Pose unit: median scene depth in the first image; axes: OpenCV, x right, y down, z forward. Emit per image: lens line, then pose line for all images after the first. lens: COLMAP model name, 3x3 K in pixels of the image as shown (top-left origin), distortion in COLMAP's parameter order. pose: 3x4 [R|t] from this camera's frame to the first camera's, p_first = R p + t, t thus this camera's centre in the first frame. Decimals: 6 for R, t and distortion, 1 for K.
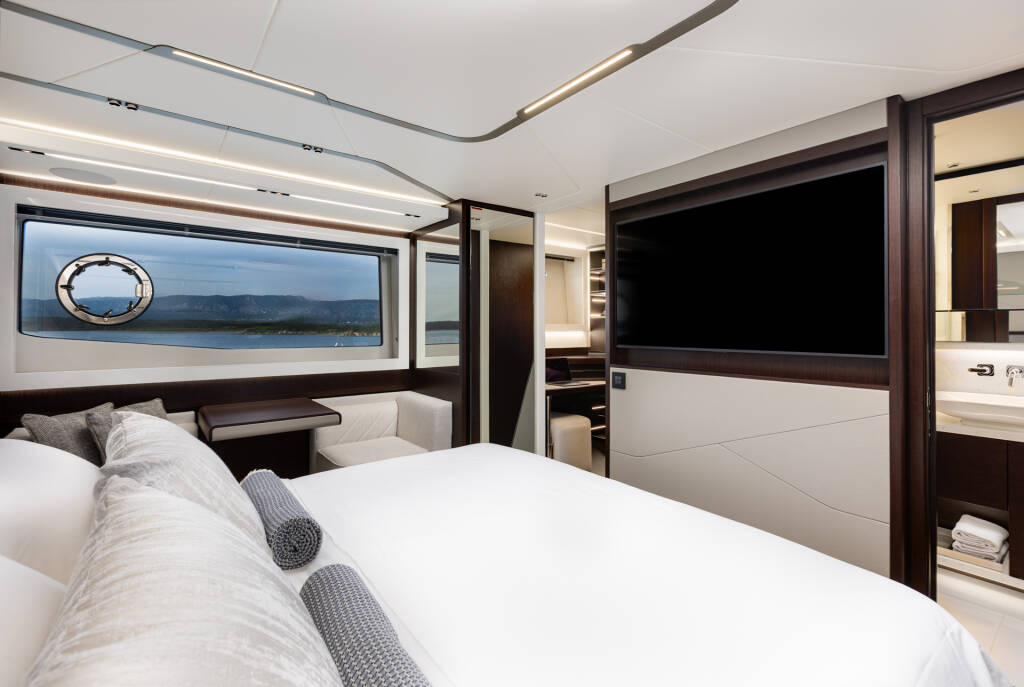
lens RADIAL K [[455.1, 0, 515.8], [0, 455.1, 331.7], [0, 0, 1]] dist [-0.000837, -0.000819]
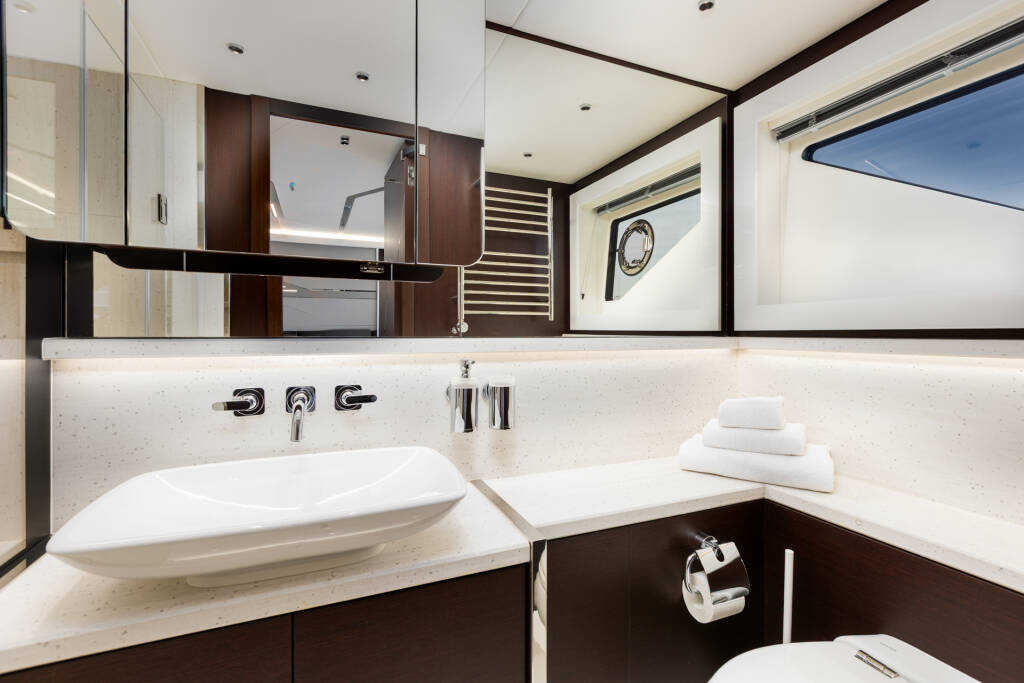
lens RADIAL K [[455.1, 0, 515.8], [0, 455.1, 329.7], [0, 0, 1]] dist [-0.000837, -0.000819]
pose [[0.257642, 0.003663, 0.966233, 0.681547], [-0.002081, 0.999993, -0.003236, 0.016718], [-0.966238, -0.001177, 0.257648, 0.643787]]
